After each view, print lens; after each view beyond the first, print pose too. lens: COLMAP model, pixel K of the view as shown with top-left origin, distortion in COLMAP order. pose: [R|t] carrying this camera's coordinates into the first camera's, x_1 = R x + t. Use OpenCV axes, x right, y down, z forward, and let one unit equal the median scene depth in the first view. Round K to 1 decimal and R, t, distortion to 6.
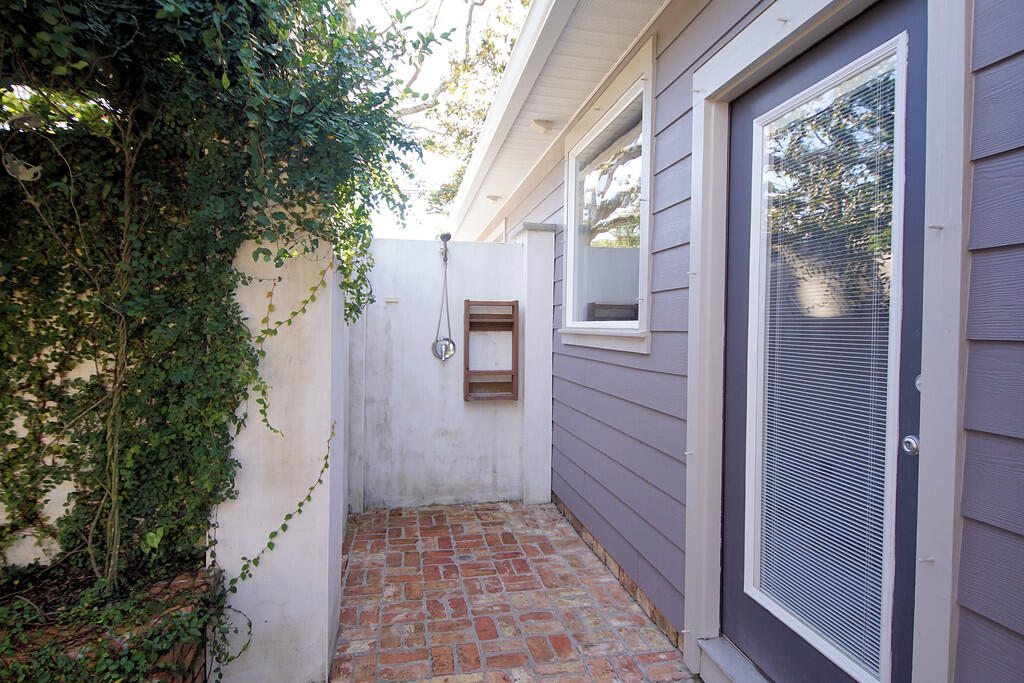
lens RADIAL K [[550.5, 0, 506.6], [0, 550.5, 336.6], [0, 0, 1]] dist [0.026852, -0.030452]
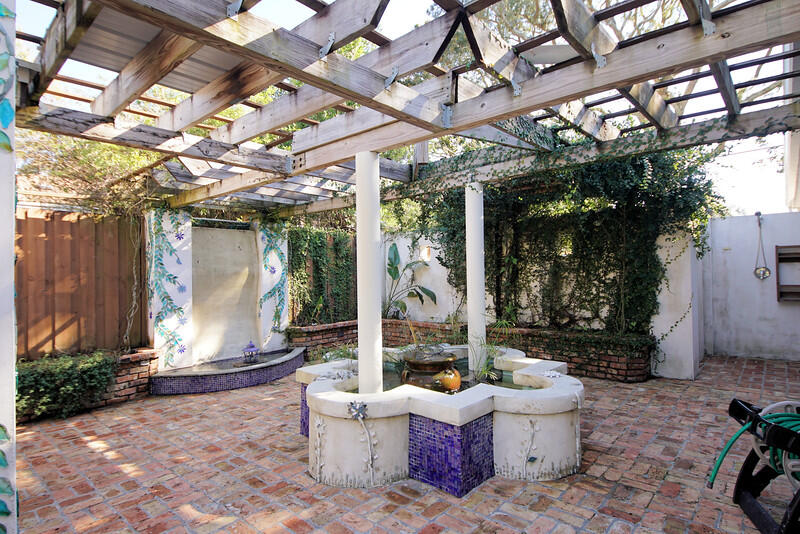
lens RADIAL K [[430.1, 0, 392.9], [0, 430.1, 263.4], [0, 0, 1]] dist [0.026852, -0.030452]
pose [[0.607246, -0.037751, -0.793616, 0.306512], [0.005800, 0.999055, -0.043086, 0.049504], [0.794493, 0.021561, 0.606891, -0.929814]]
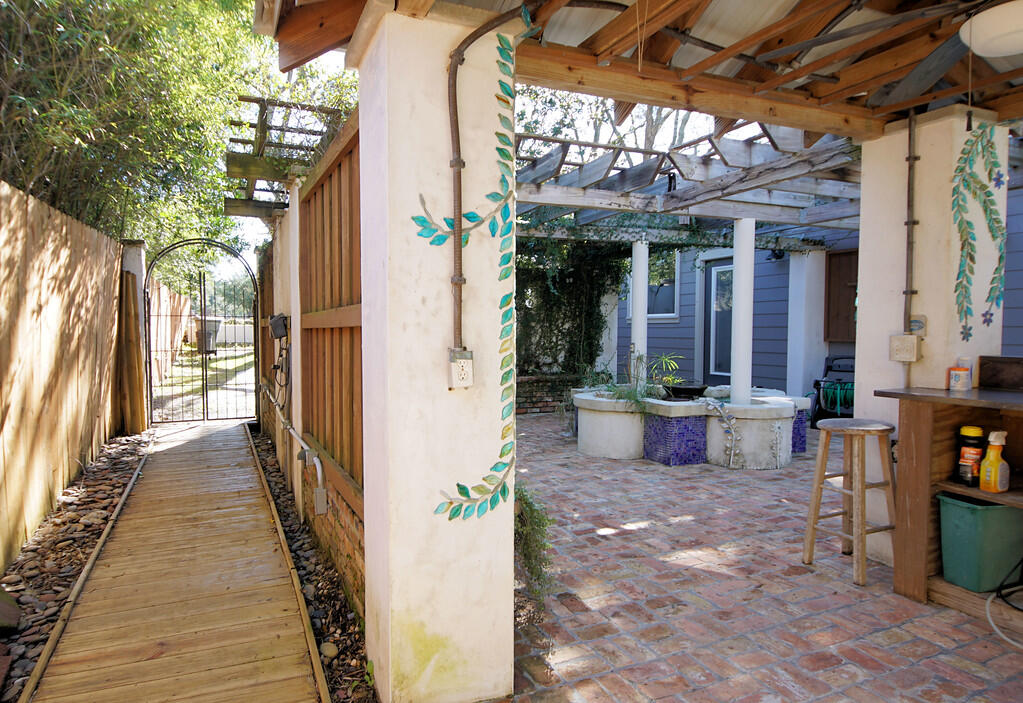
lens RADIAL K [[627.1, 0, 447.9], [0, 627.1, 362.0], [0, 0, 1]] dist [0.017813, -0.018588]
pose [[0.982942, -0.021161, 0.182694, -1.298252], [0.015109, 0.999292, 0.034453, 0.081416], [-0.183294, -0.031105, 0.982566, -1.807410]]
